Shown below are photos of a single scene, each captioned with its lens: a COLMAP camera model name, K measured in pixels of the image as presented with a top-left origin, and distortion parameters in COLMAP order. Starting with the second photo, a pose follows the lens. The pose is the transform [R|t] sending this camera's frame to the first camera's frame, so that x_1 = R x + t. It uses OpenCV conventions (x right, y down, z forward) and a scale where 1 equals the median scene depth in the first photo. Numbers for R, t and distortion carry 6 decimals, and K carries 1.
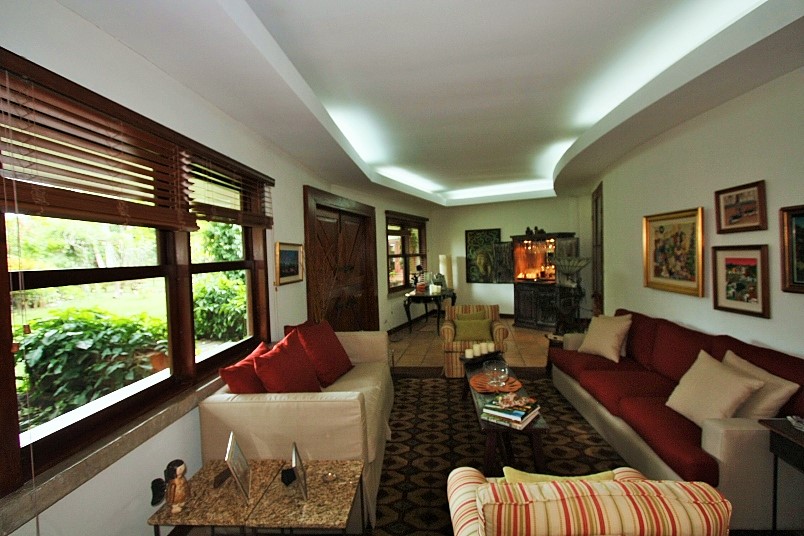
lens RADIAL K [[372.4, 0, 402.8], [0, 372.4, 265.0], [0, 0, 1]] dist [-0.004009, -0.000114]
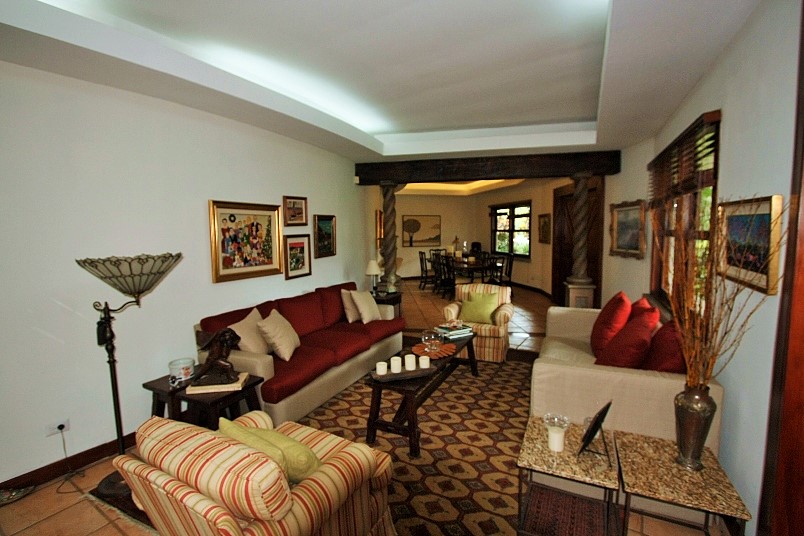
lens RADIAL K [[372.4, 0, 404.4], [0, 372.4, 265.4], [0, 0, 1]] dist [-0.004009, -0.000114]
pose [[-0.930544, 0.011134, 0.366010, -0.080684], [0.057145, 0.991707, 0.115120, -0.064724], [-0.361693, 0.128040, -0.923463, 1.902309]]
